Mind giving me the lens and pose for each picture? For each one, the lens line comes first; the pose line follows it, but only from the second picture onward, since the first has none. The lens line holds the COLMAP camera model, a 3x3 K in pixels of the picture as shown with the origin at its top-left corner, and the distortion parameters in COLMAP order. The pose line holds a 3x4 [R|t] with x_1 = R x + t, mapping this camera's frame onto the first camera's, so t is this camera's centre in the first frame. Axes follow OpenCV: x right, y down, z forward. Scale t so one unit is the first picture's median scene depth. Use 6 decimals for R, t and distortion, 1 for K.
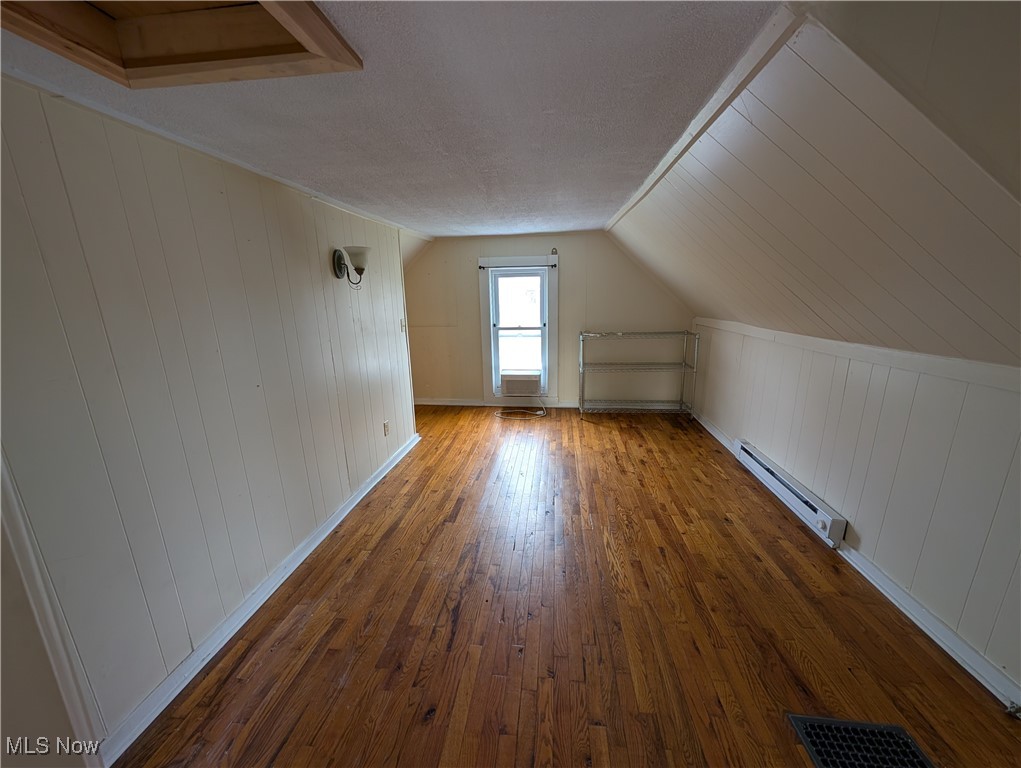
lens RADIAL K [[382.6, 0, 510.5], [0, 382.6, 384.0], [0, 0, 1]] dist [-0.000880, -0.000071]
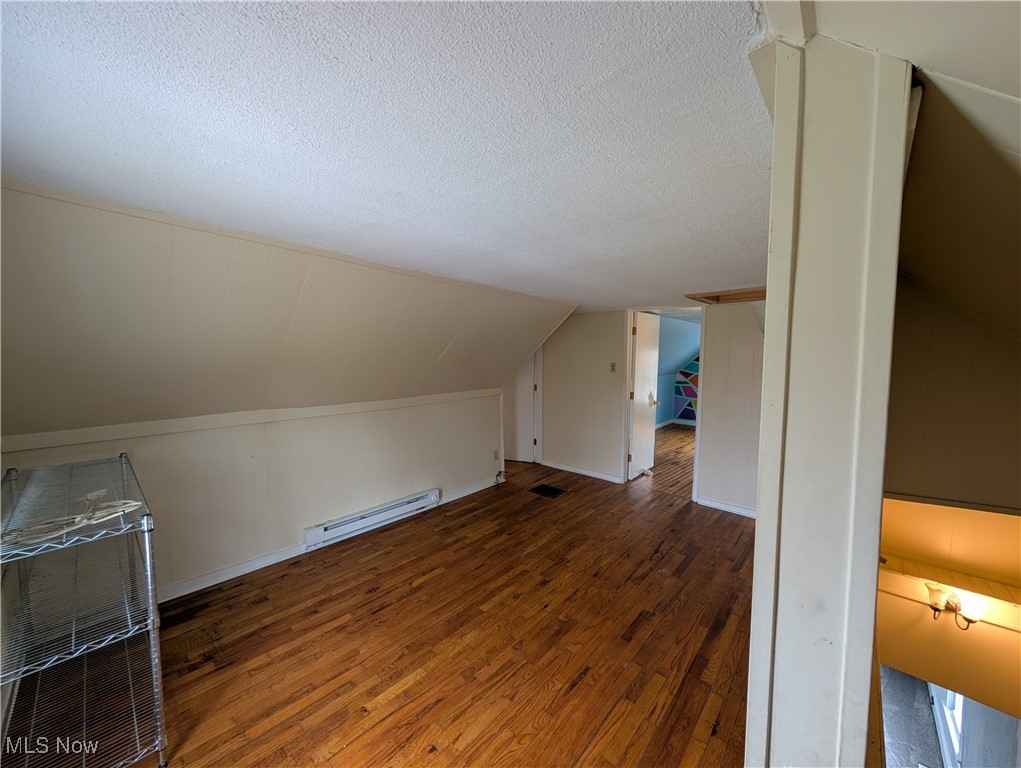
lens RADIAL K [[382.6, 0, 510.5], [0, 382.6, 384.0], [0, 0, 1]] dist [-0.000880, -0.000071]
pose [[-0.814610, -0.022508, 0.579572, -0.341095], [0.149374, 0.957400, 0.247130, -0.369884], [-0.560445, 0.287888, -0.776545, 1.444611]]
